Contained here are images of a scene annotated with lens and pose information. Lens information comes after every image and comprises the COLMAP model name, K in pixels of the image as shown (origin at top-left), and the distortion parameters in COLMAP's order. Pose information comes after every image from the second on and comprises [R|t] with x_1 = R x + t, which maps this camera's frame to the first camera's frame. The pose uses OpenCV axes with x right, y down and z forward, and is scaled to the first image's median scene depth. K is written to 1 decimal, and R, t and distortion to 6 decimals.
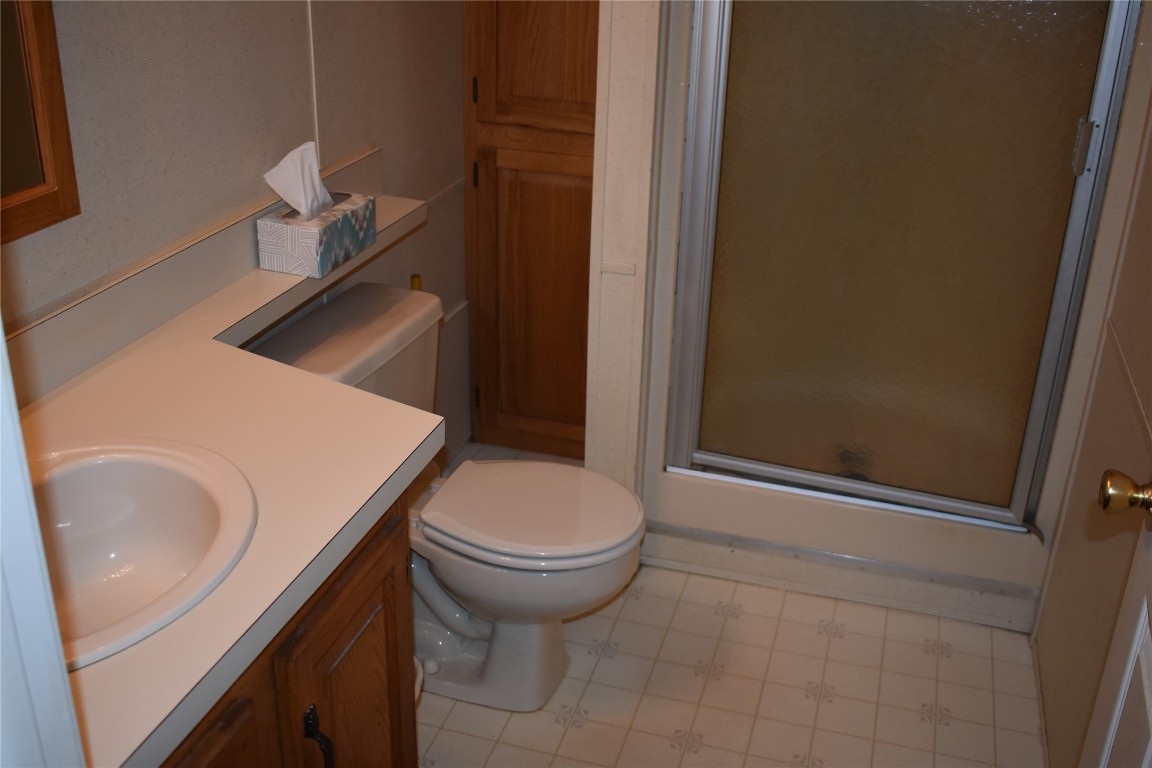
lens RADIAL K [[1177.8, 0, 576.0], [0, 1177.8, 384.0], [0, 0, 1]] dist [-0.073681, 0.001886]
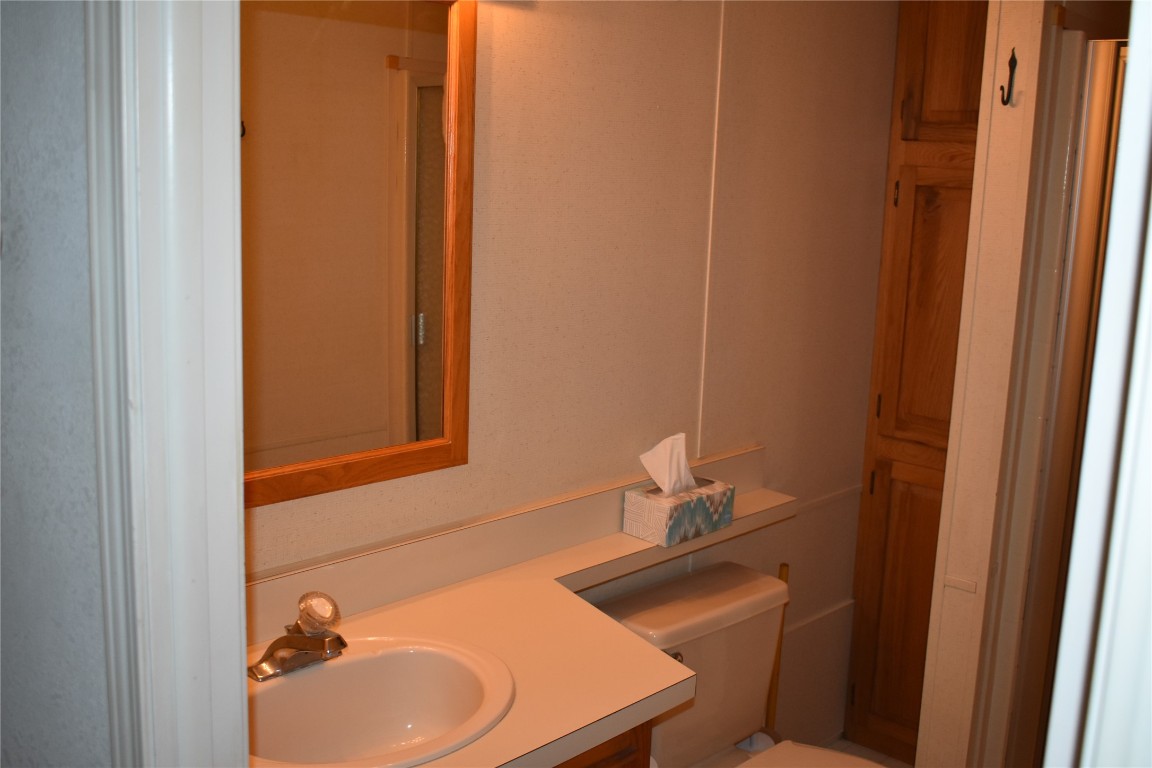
lens RADIAL K [[1177.8, 0, 576.0], [0, 1177.8, 384.0], [0, 0, 1]] dist [-0.073681, 0.001886]
pose [[0.892771, 0.085741, -0.442276, 0.195518], [-0.194238, 0.959045, -0.206163, 0.011783], [0.406486, 0.269964, 0.872862, -0.095765]]
